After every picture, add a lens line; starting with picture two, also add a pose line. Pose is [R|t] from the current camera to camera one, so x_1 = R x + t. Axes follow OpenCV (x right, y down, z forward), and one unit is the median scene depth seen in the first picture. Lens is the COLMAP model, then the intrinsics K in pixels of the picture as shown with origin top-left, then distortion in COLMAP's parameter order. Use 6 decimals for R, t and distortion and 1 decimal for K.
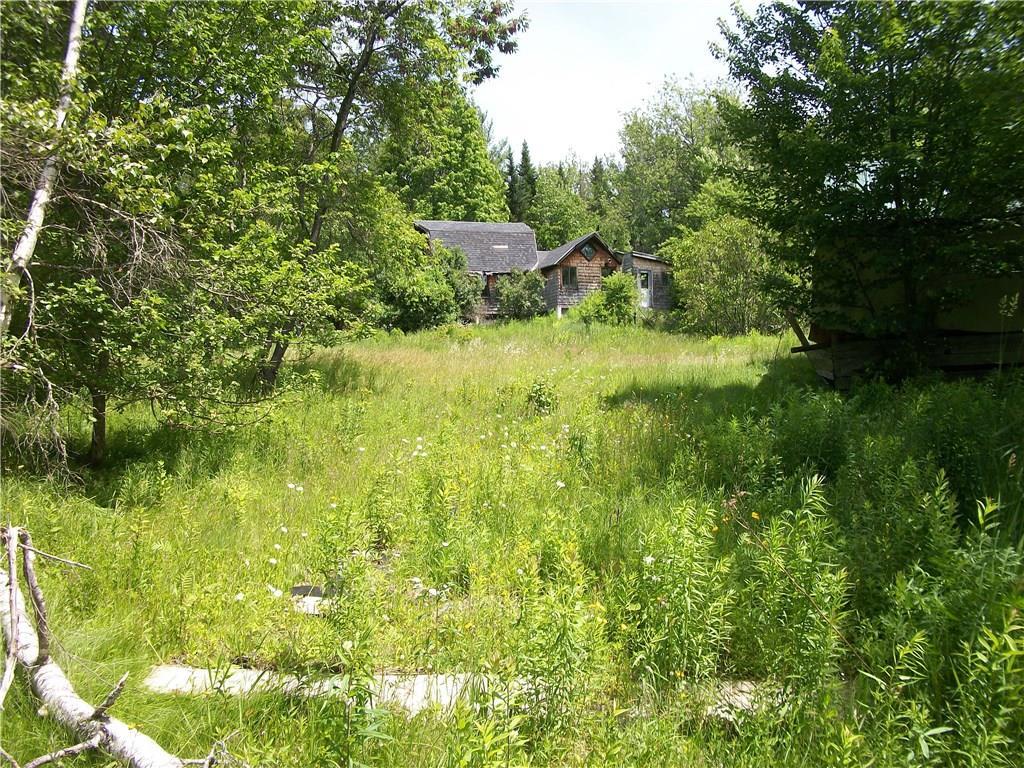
lens RADIAL K [[989.4, 0, 512.0], [0, 989.4, 384.0], [0, 0, 1]] dist [-0.203734, -0.001770]
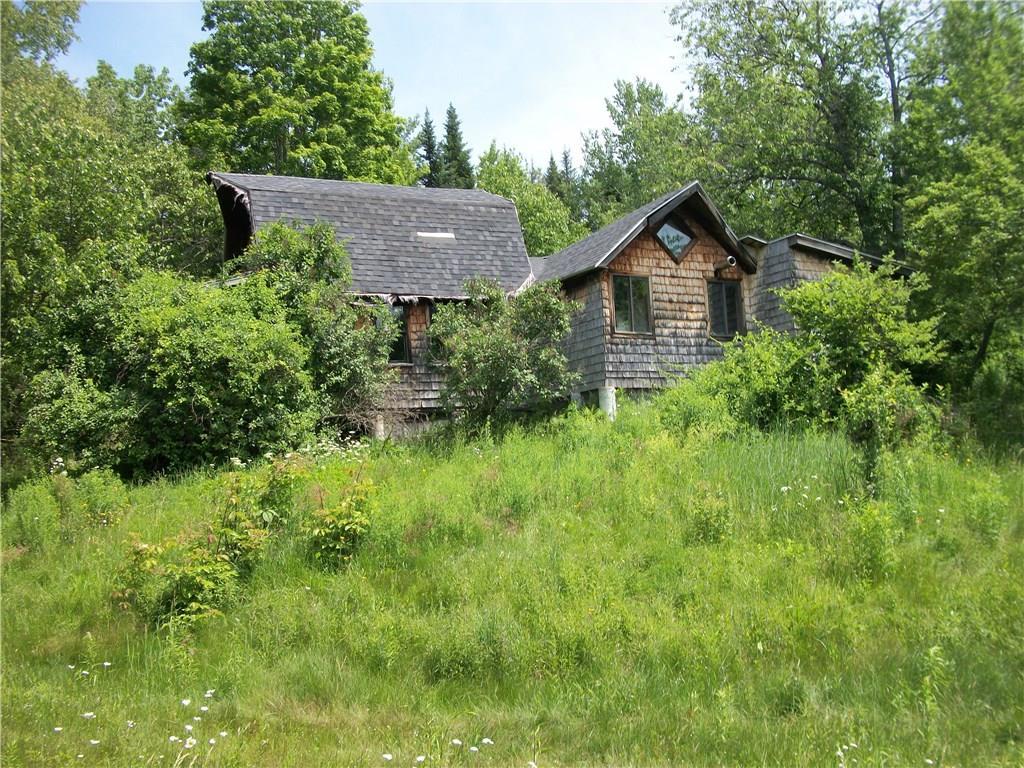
lens RADIAL K [[1001.7, 0, 512.0], [0, 1001.7, 384.0], [0, 0, 1]] dist [-0.087622, 0.010004]
pose [[0.994265, -0.016764, 0.105618, -0.026068], [0.025213, 0.996541, -0.079183, -0.050806], [-0.103926, 0.081392, 0.991249, 0.644076]]
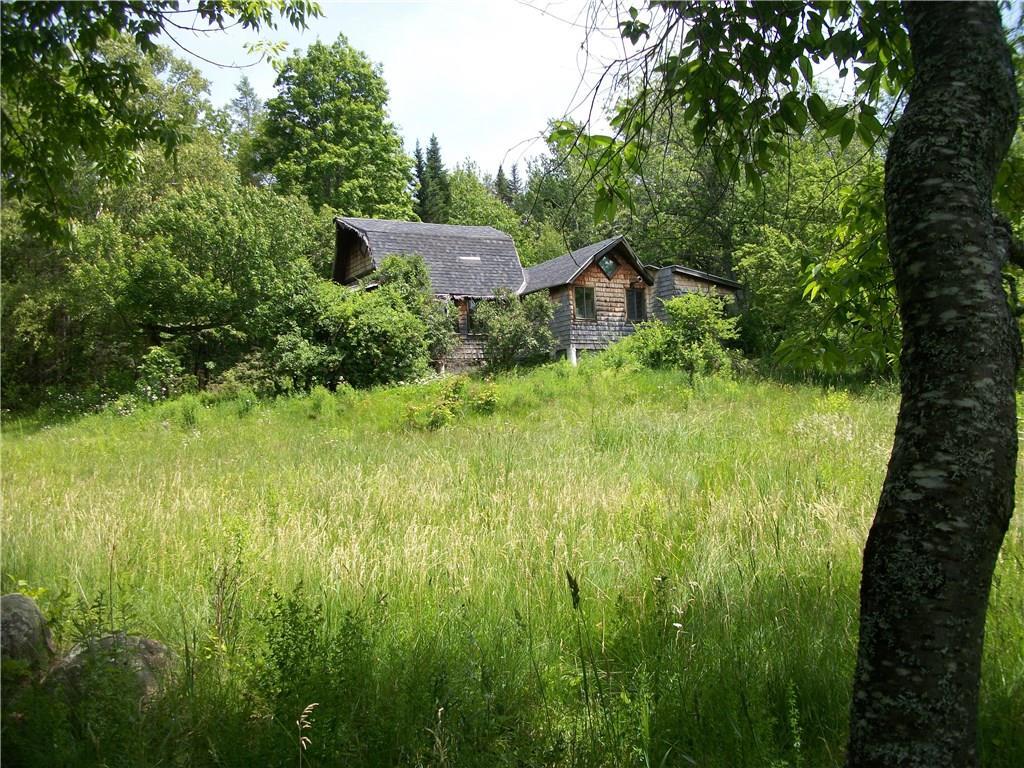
lens RADIAL K [[989.4, 0, 512.0], [0, 989.4, 384.0], [0, 0, 1]] dist [-0.203734, -0.001770]
pose [[0.980904, -0.009431, 0.194263, -0.121597], [0.017704, 0.999007, -0.040893, -0.027349], [-0.193685, 0.043551, 0.980097, 0.360829]]
